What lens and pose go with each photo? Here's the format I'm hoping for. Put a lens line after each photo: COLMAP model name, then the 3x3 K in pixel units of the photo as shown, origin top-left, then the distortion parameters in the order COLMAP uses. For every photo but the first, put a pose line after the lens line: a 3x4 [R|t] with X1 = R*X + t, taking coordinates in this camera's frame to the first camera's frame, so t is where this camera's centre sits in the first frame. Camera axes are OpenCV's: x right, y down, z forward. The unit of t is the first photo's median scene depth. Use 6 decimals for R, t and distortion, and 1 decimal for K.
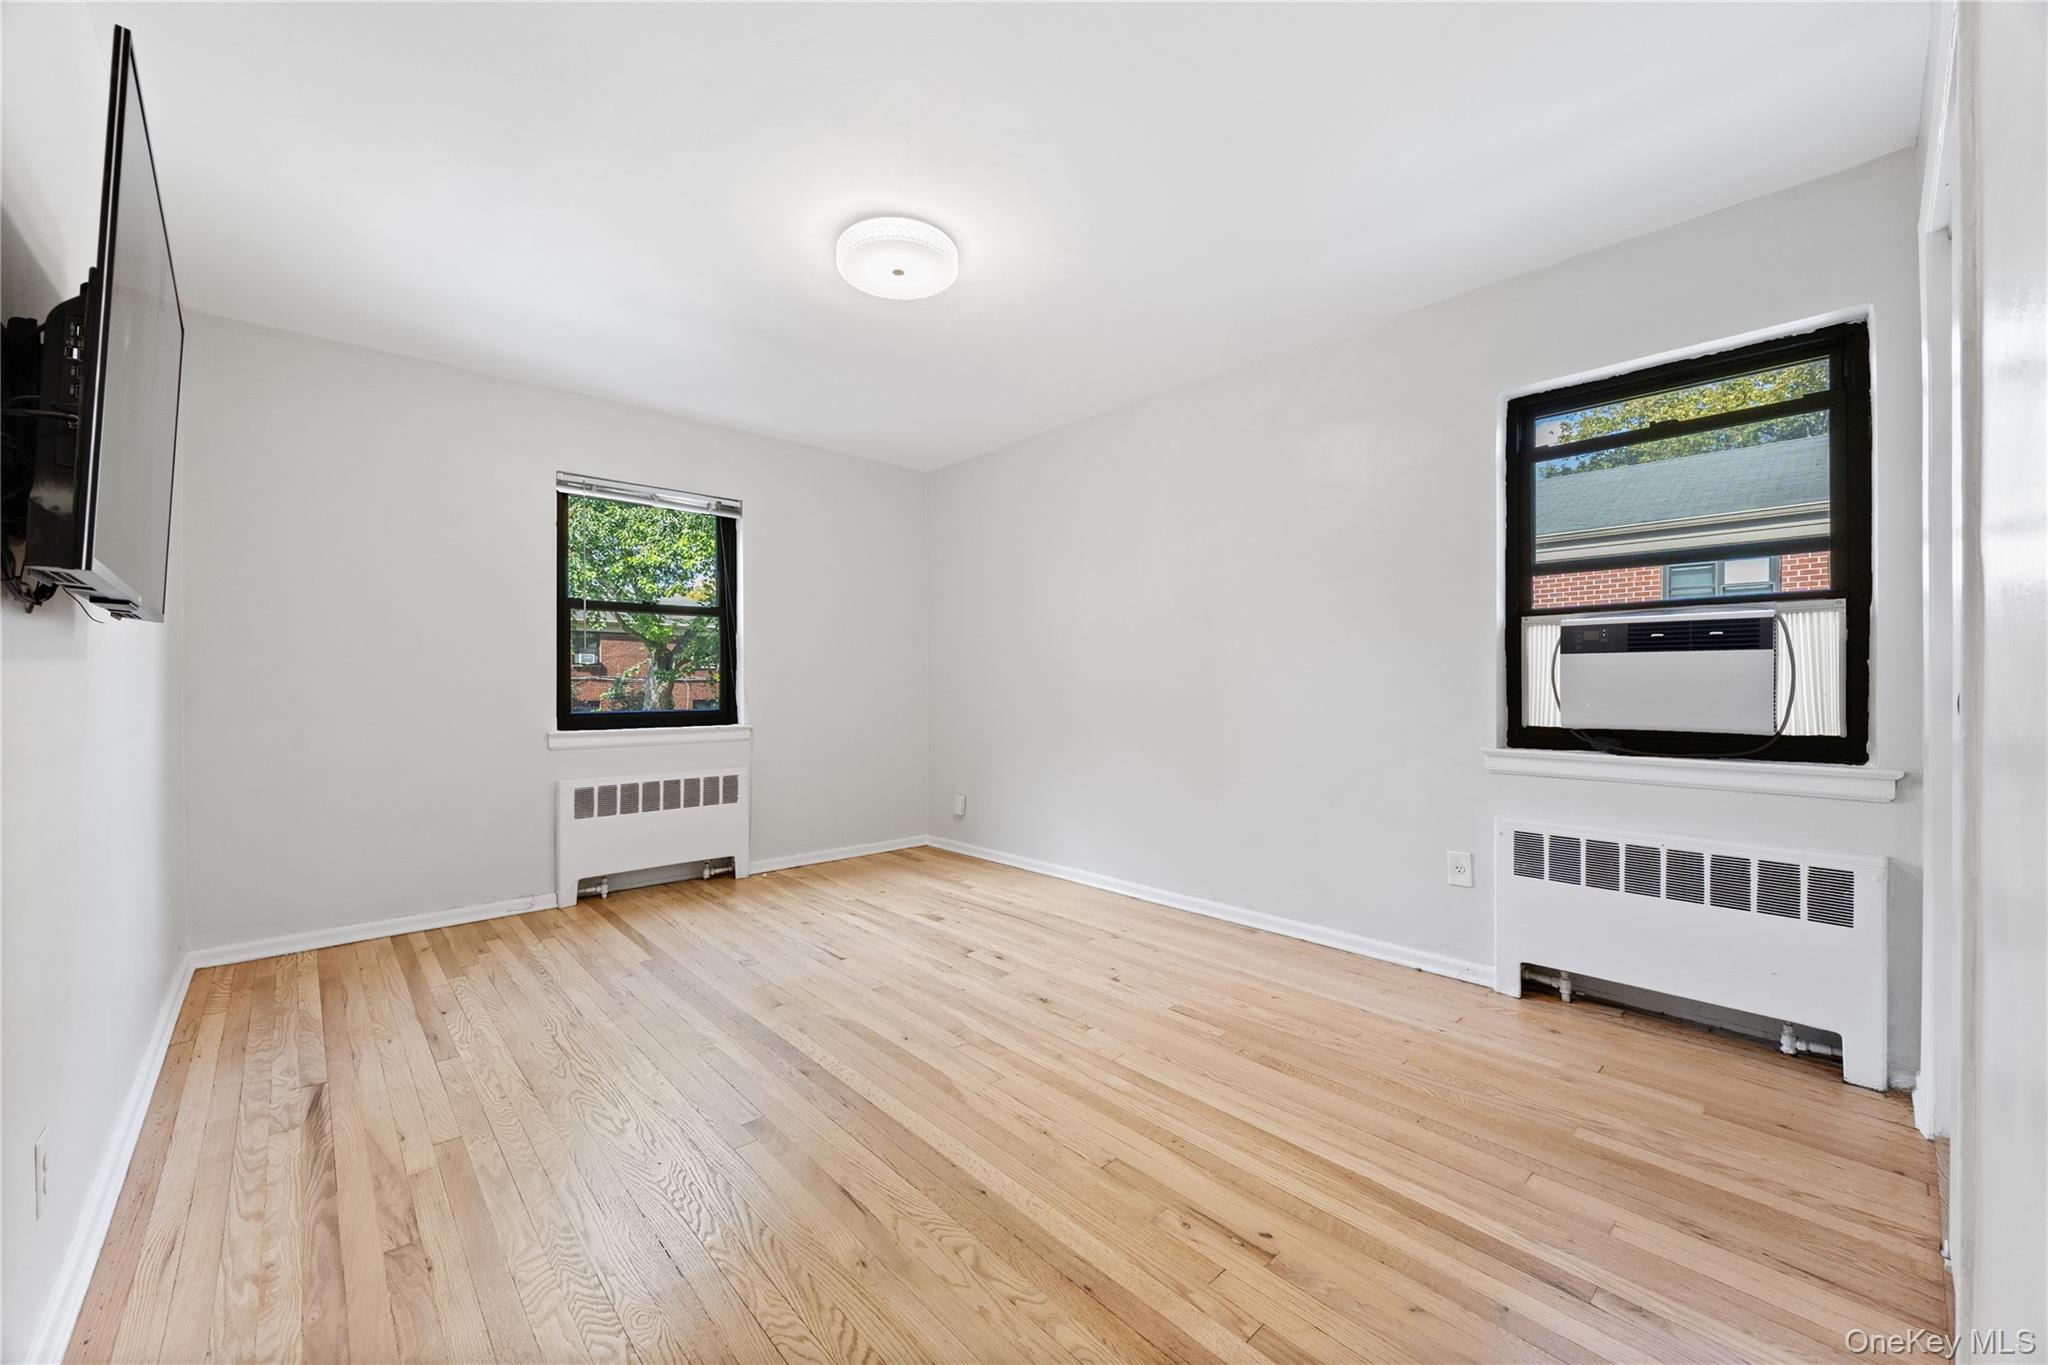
lens RADIAL K [[791.1, 0, 1019.9], [0, 791.1, 679.2], [0, 0, 1]] dist [-0.002334, 0.000161]
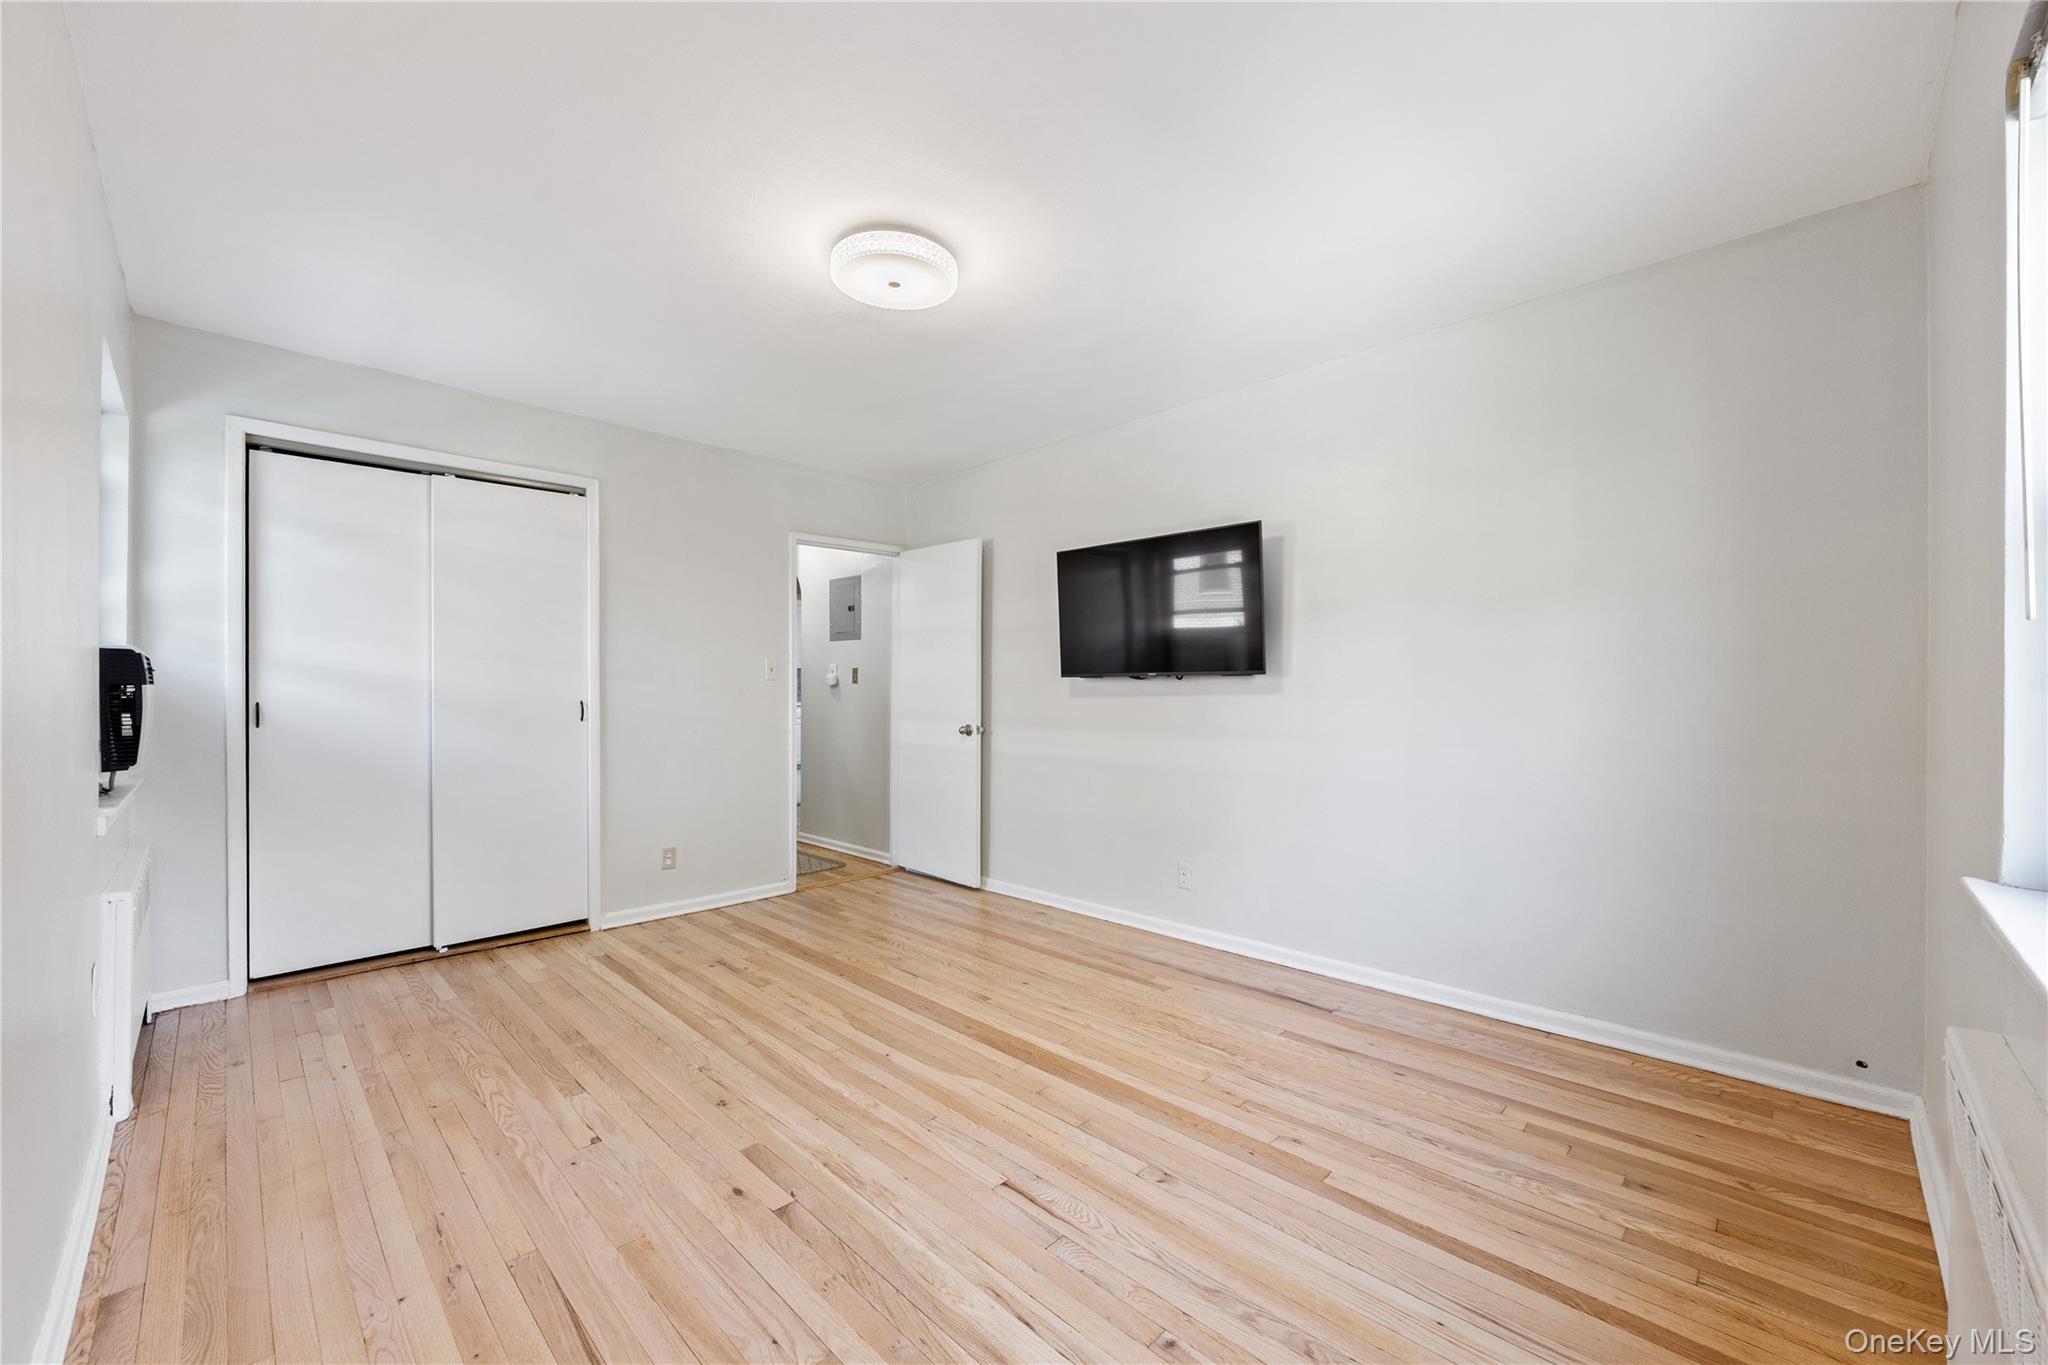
lens RADIAL K [[791.1, 0, 1019.8], [0, 791.1, 688.3], [0, 0, 1]] dist [-0.002334, 0.000161]
pose [[-0.998426, 0.003119, -0.056007, -0.273584], [0.003539, 0.999966, -0.007396, -0.021708], [0.055982, -0.007583, -0.998403, 2.159082]]
